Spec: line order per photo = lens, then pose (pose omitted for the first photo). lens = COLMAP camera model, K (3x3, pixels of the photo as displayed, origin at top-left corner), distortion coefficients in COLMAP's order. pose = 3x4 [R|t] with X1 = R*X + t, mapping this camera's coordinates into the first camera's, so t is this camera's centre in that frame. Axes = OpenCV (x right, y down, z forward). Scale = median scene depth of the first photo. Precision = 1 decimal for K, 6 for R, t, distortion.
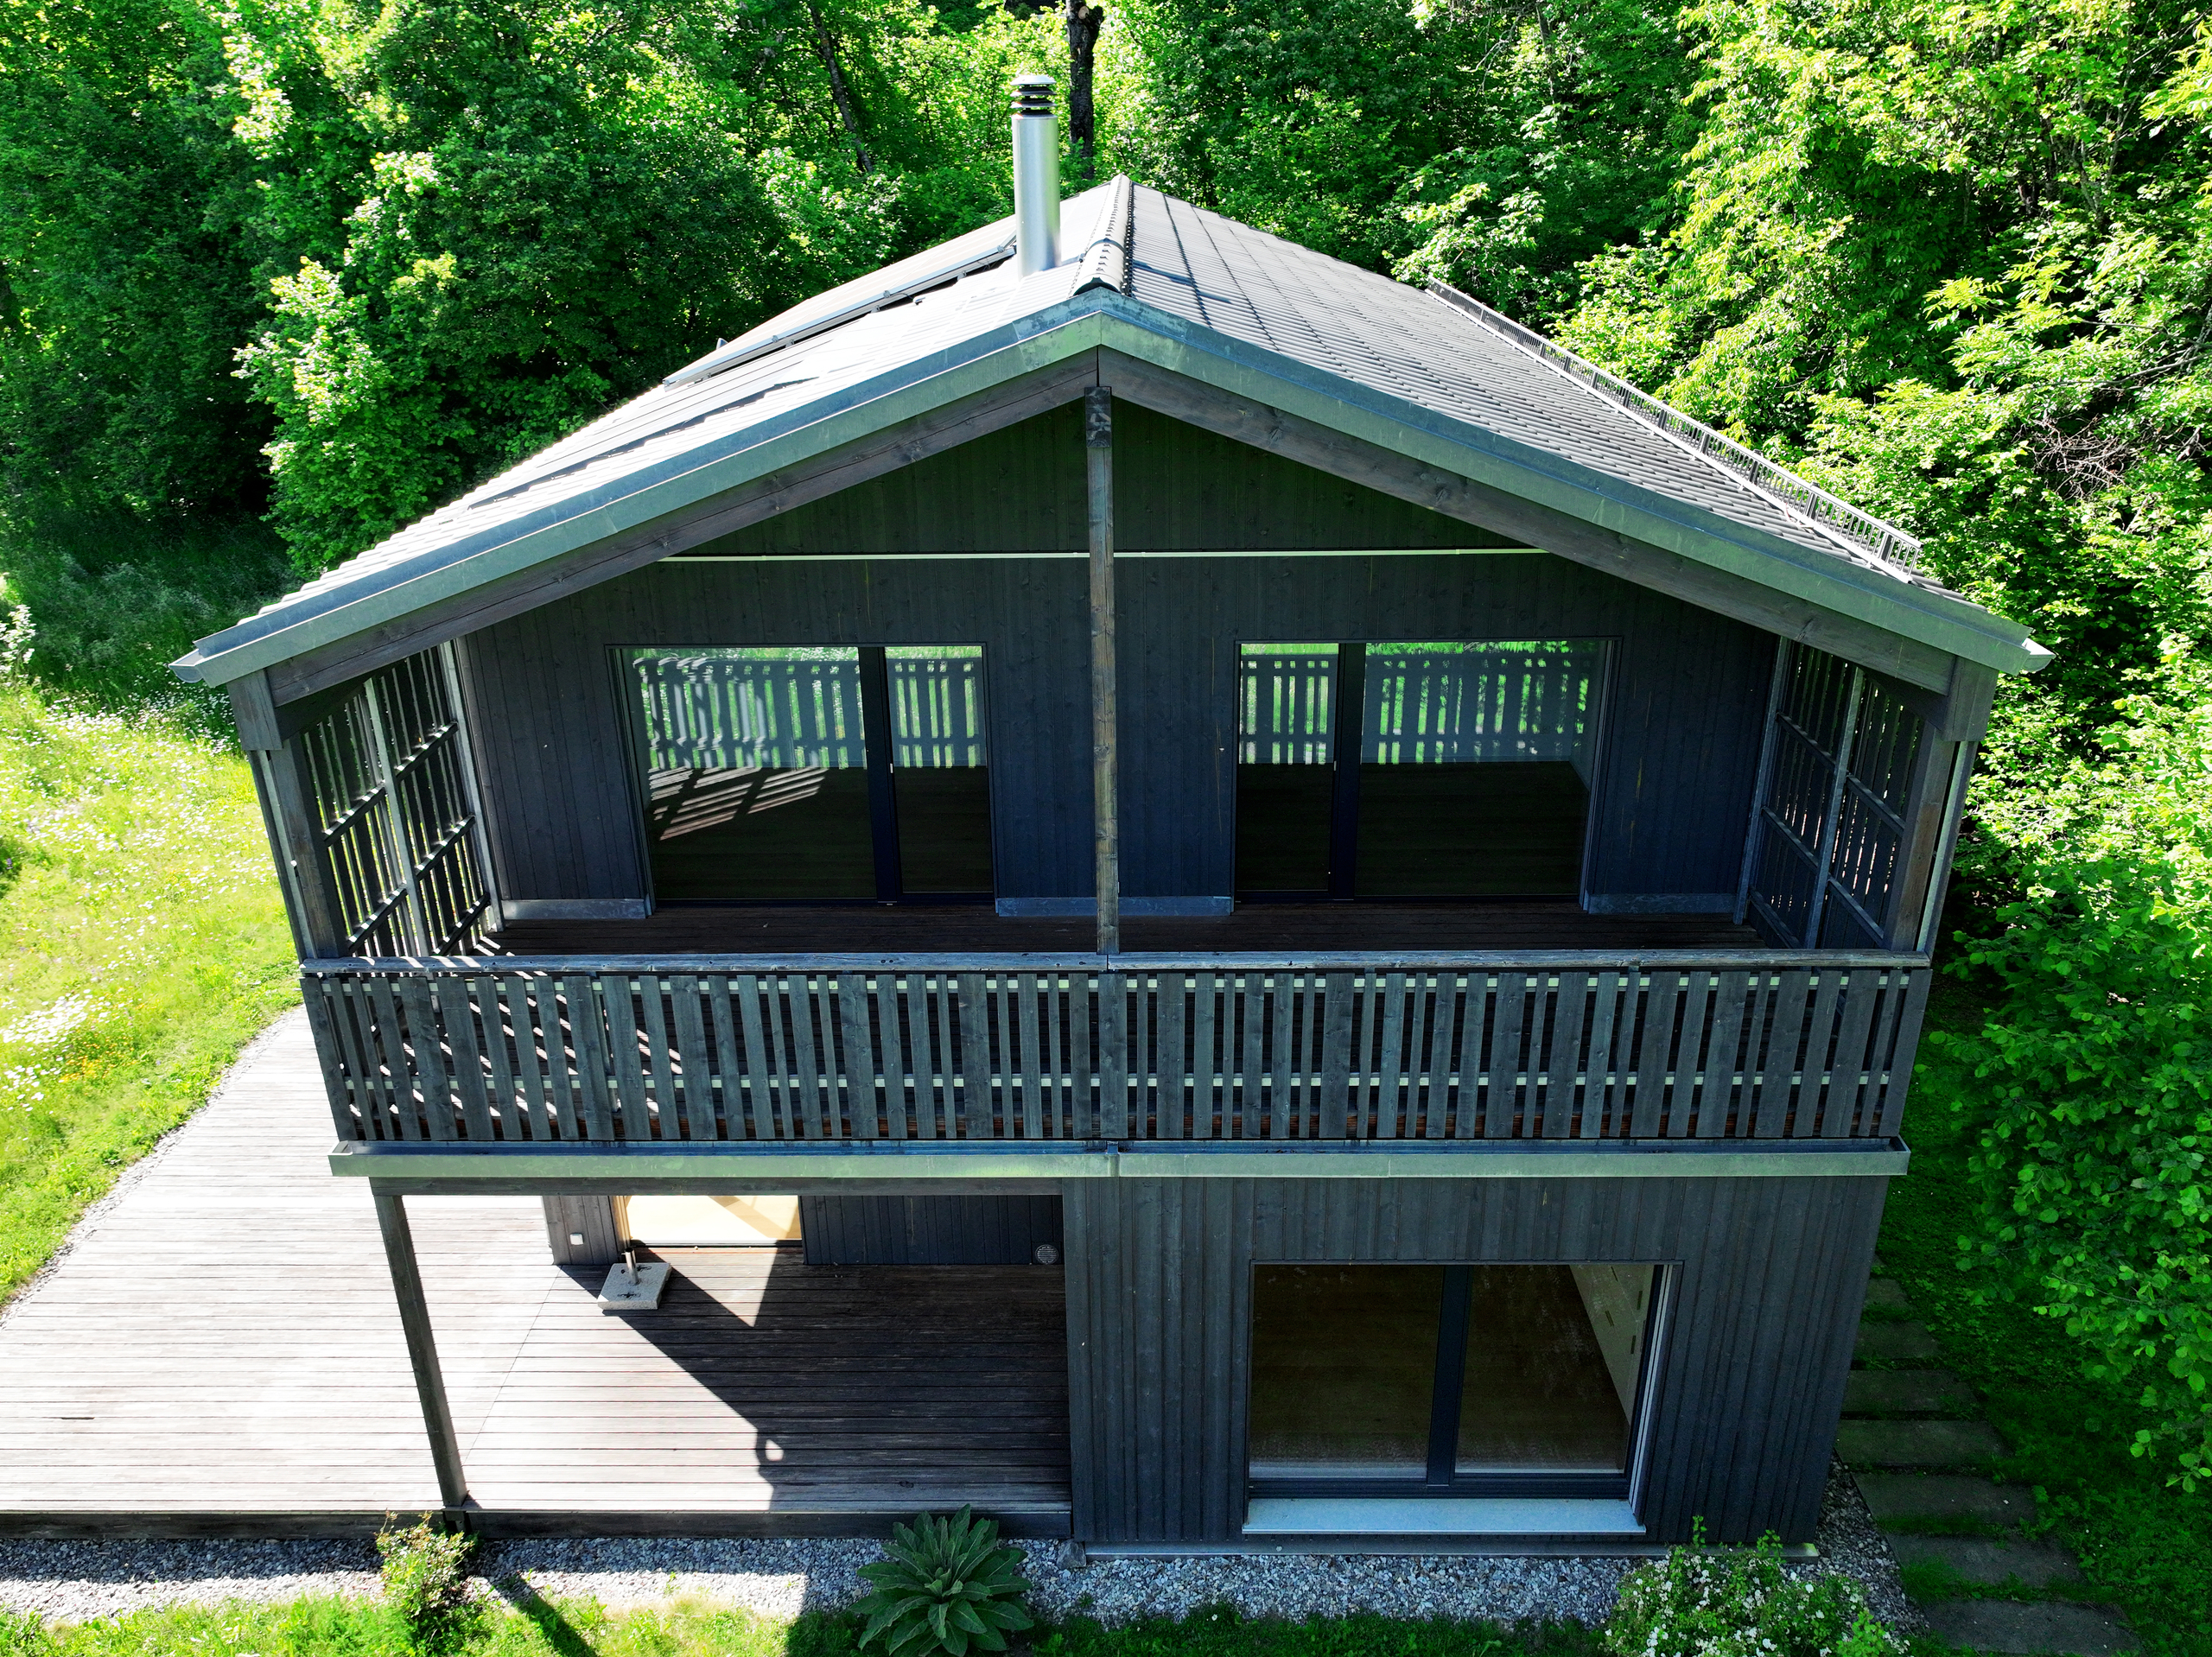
lens RADIAL K [[1633.6, 0, 1102.5], [0, 1633.6, 826.6], [0, 0, 1]] dist [-0.001601, 0.011895]
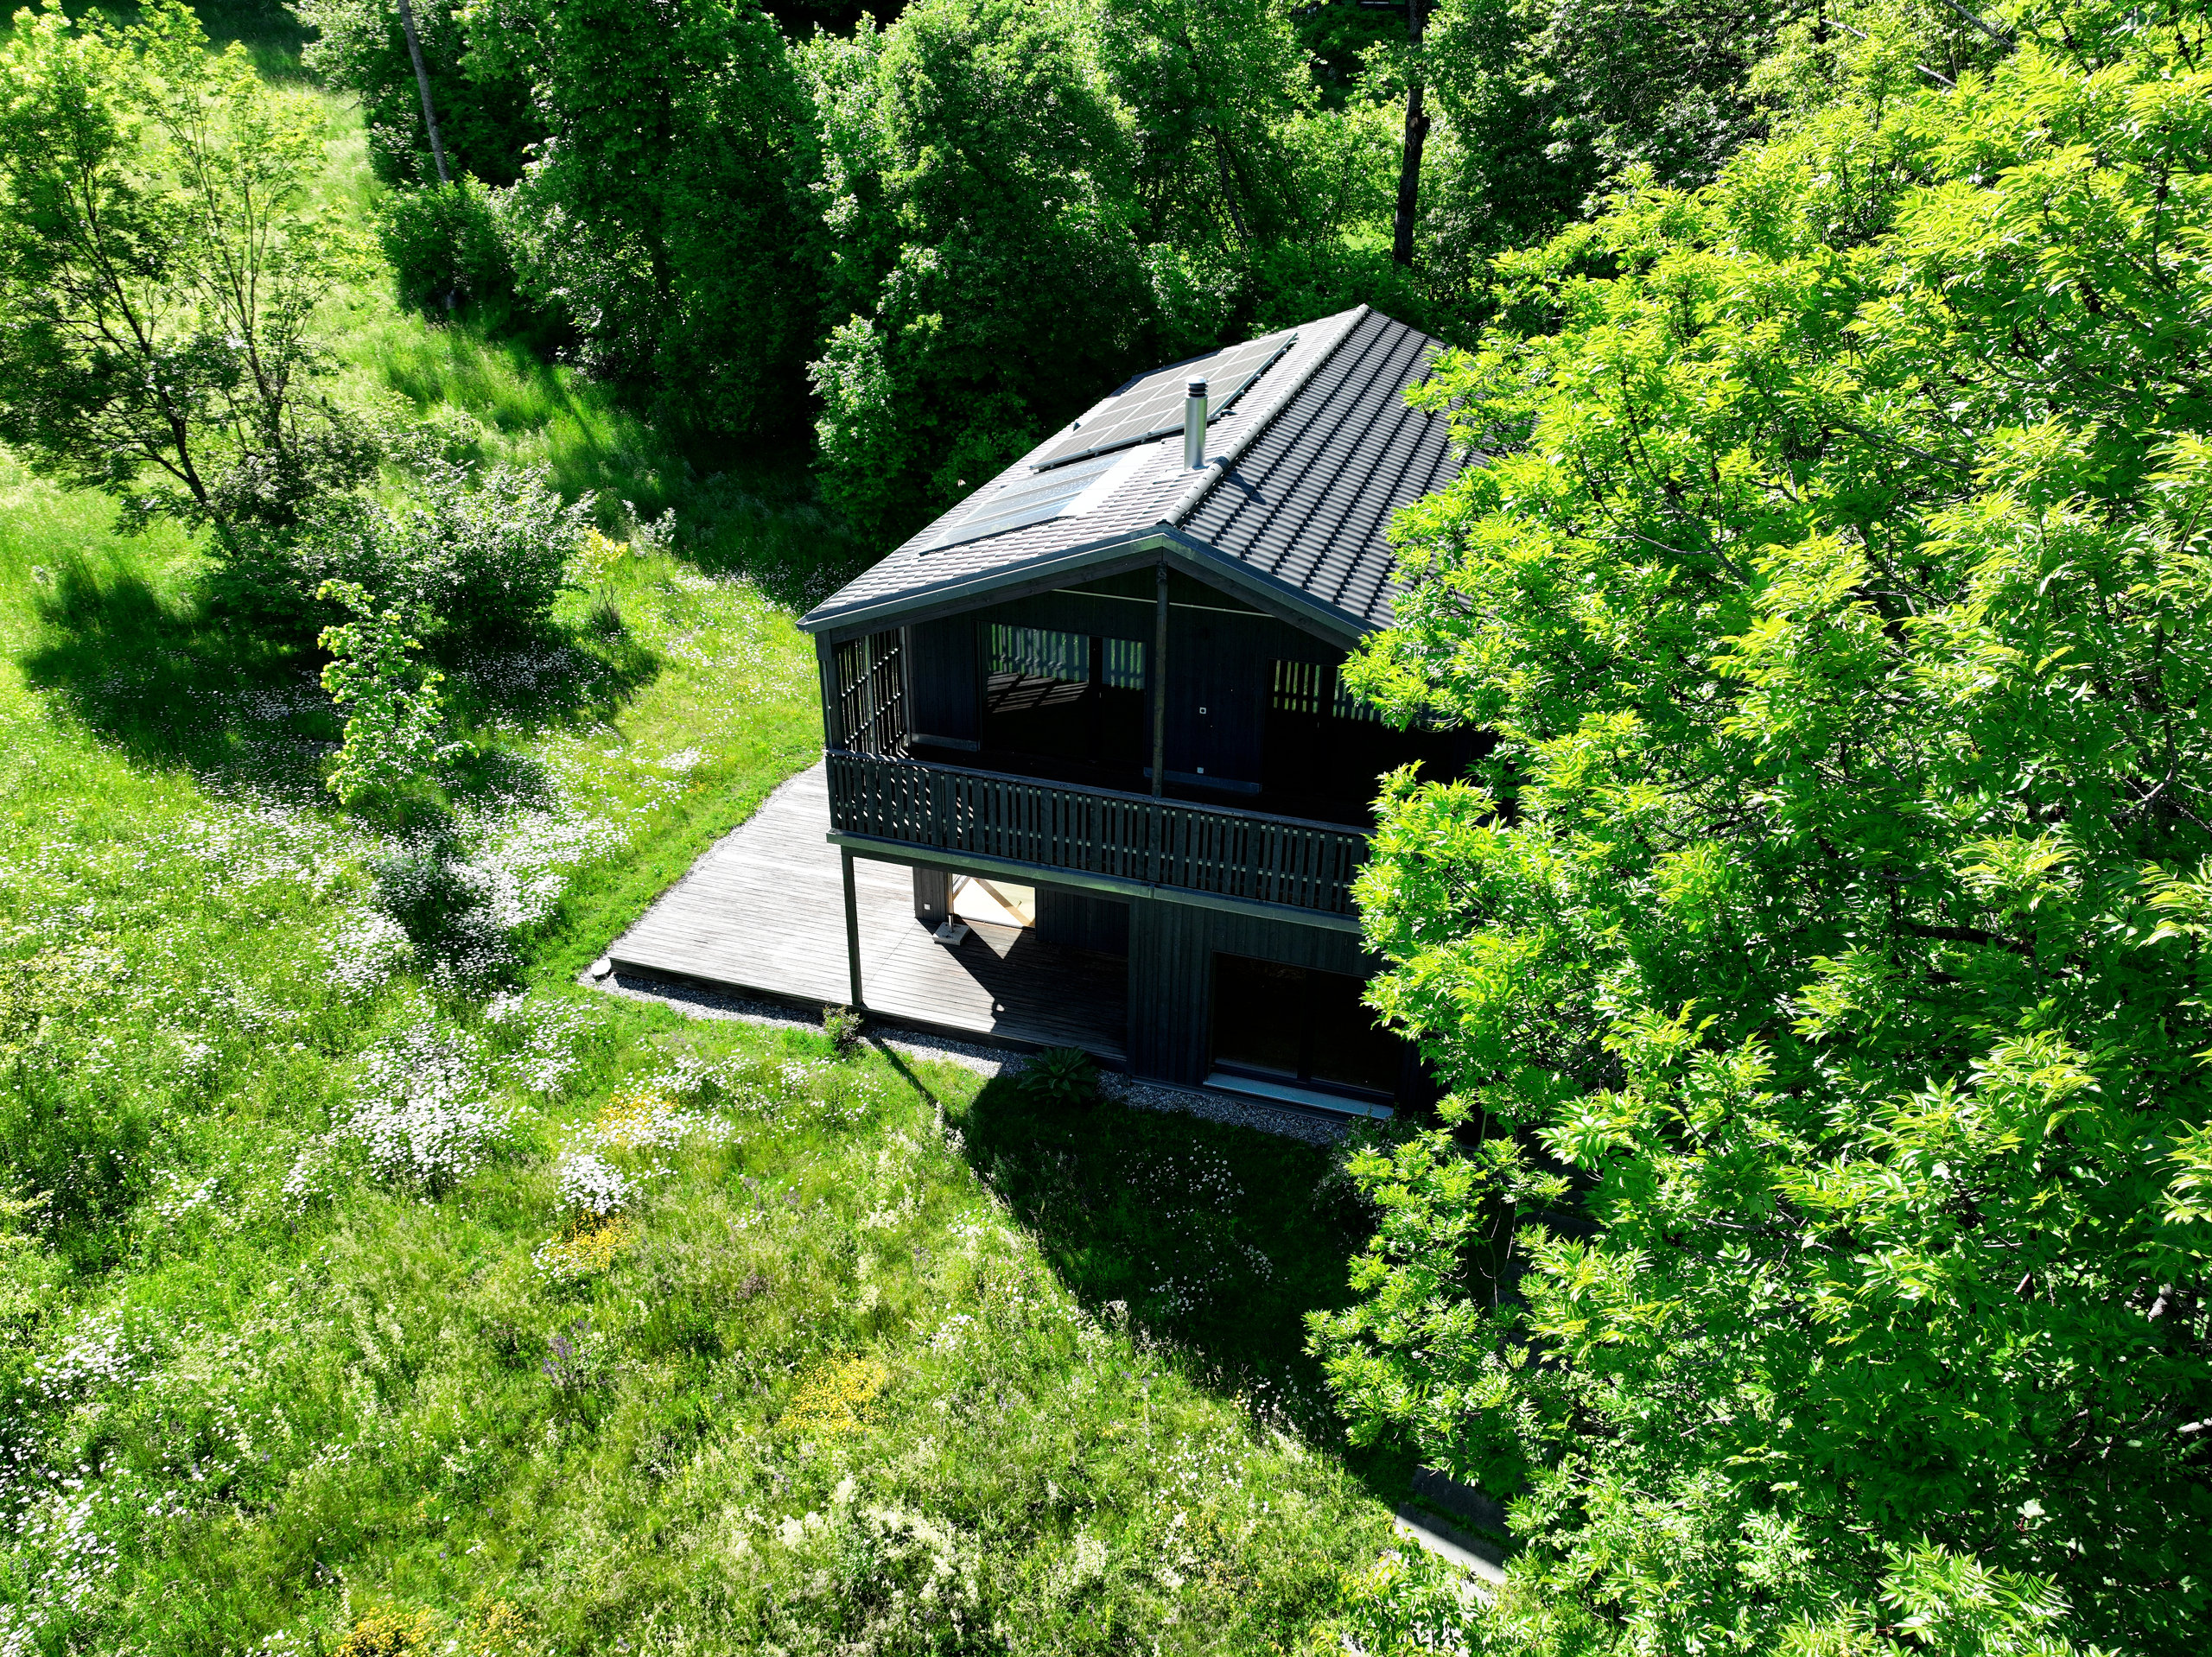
lens RADIAL K [[1570.3, 0, 1100.8], [0, 1570.3, 825.5], [0, 0, 1]] dist [-0.001416, 0.021035]
pose [[0.959621, 0.155623, -0.234325, 0.387255], [-0.135818, 0.985824, 0.098508, -0.075497], [0.246333, -0.062705, 0.967155, -0.975381]]
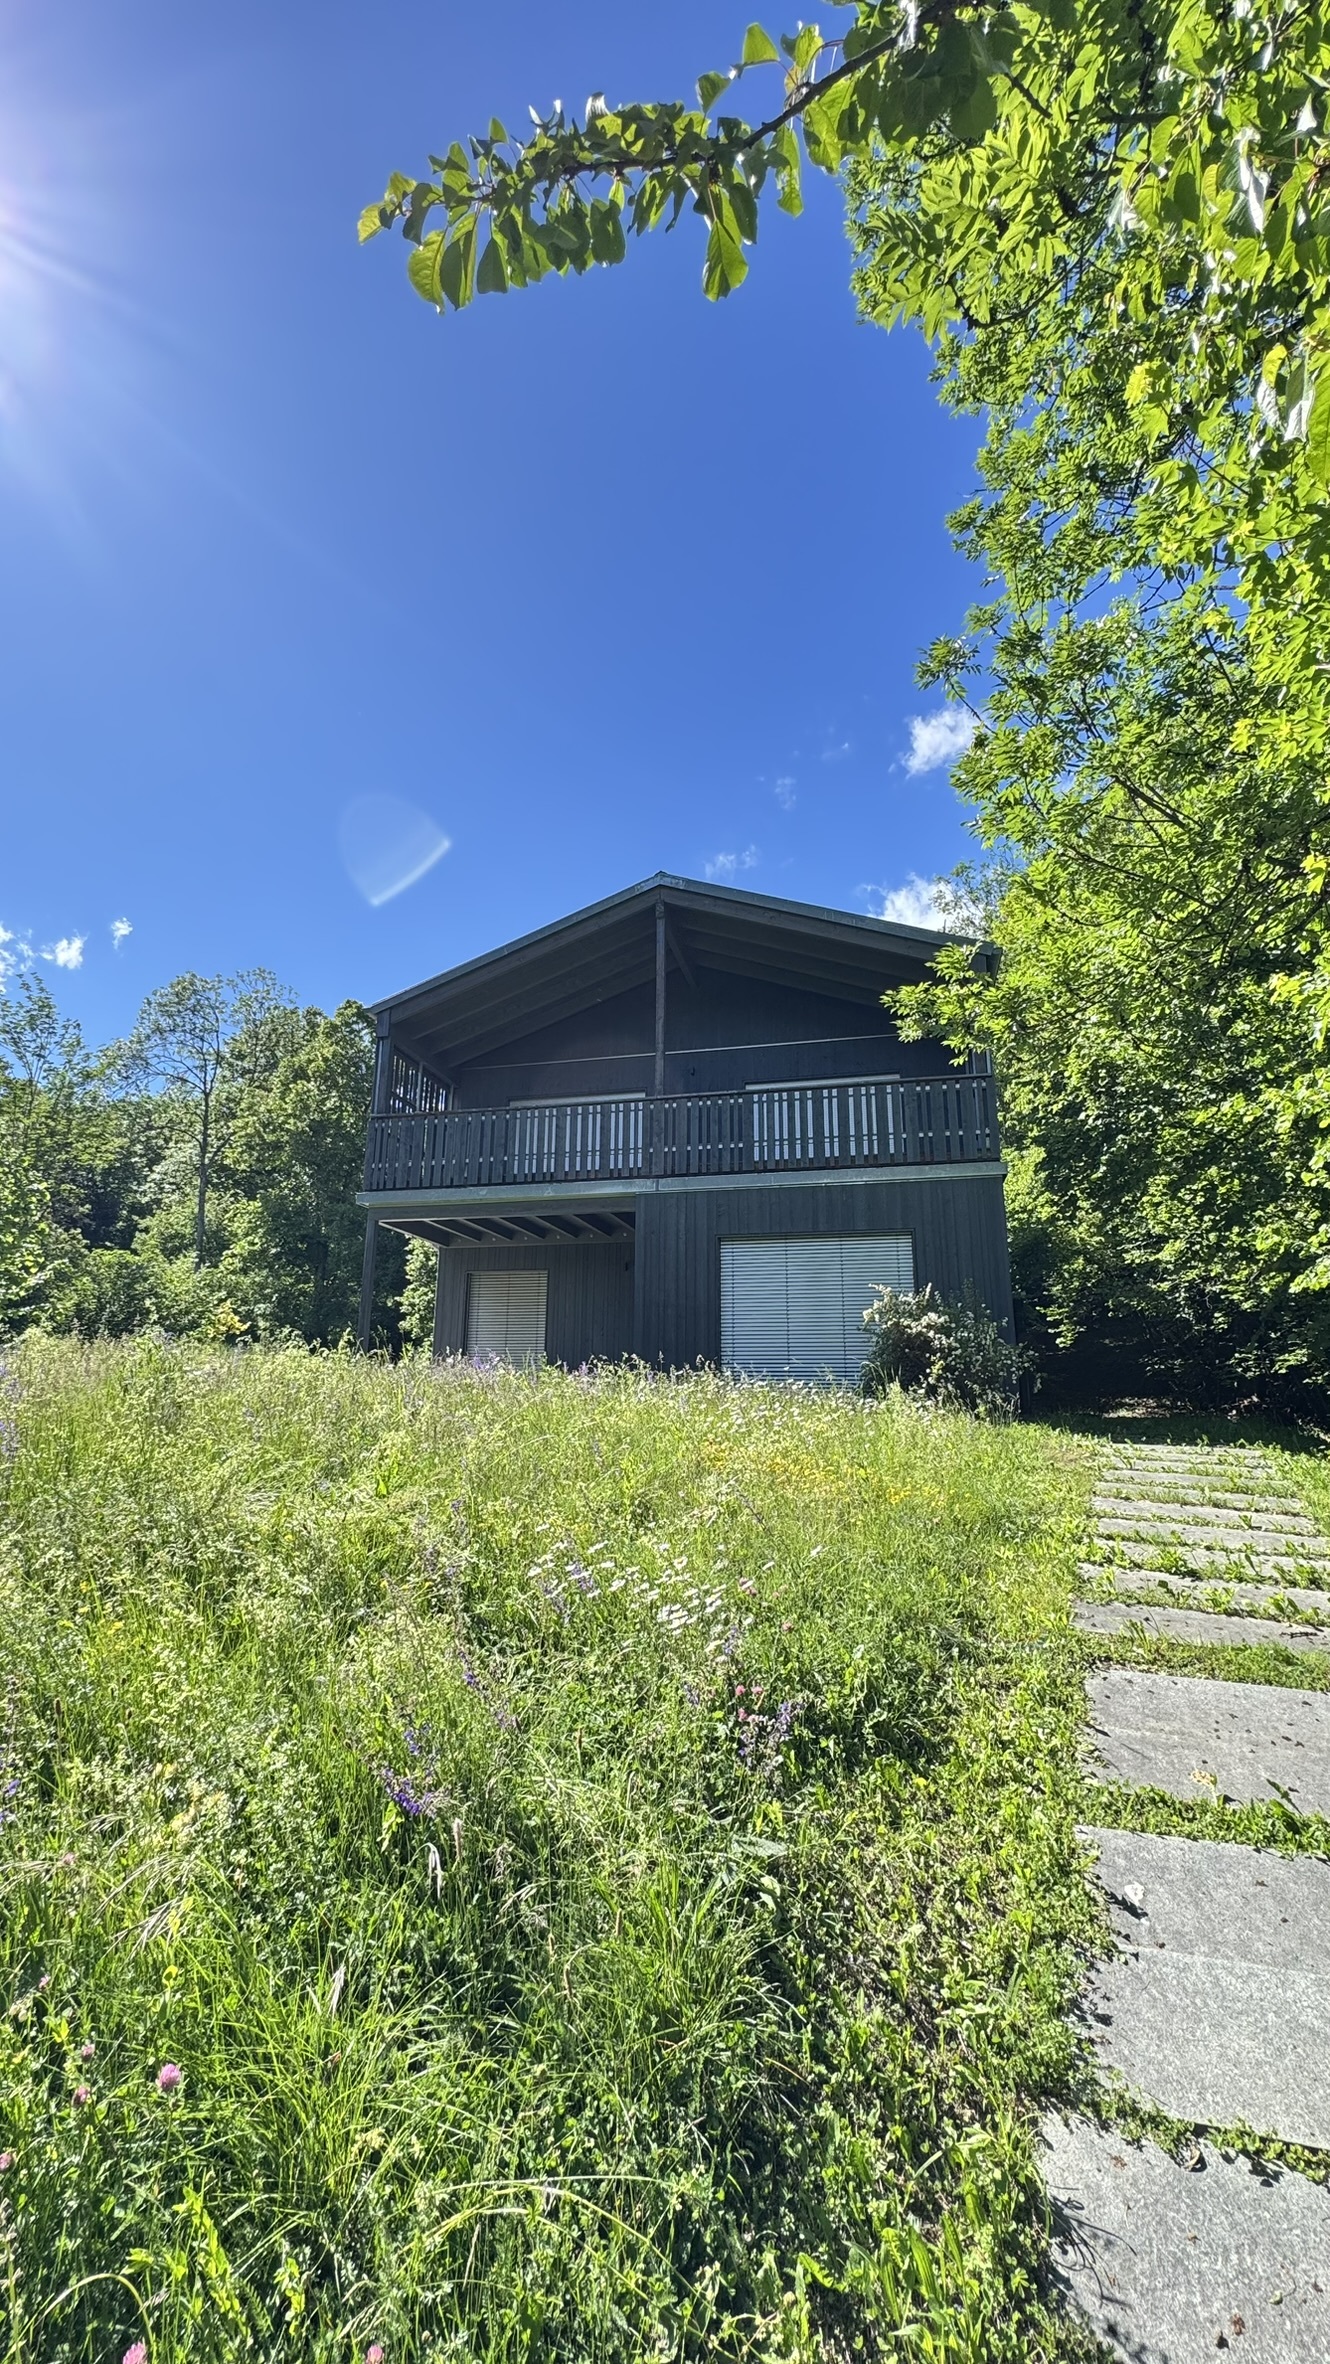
lens RADIAL K [[932.4, 0, 678.4], [0, 932.4, 1170.3], [0, 0, 1]] dist [0.000174, 0.000009]
pose [[0.978259, -0.031116, -0.205038, 0.285562], [-0.099980, 0.795439, -0.597730, 0.900271], [0.181694, 0.605235, 0.775034, -0.045257]]
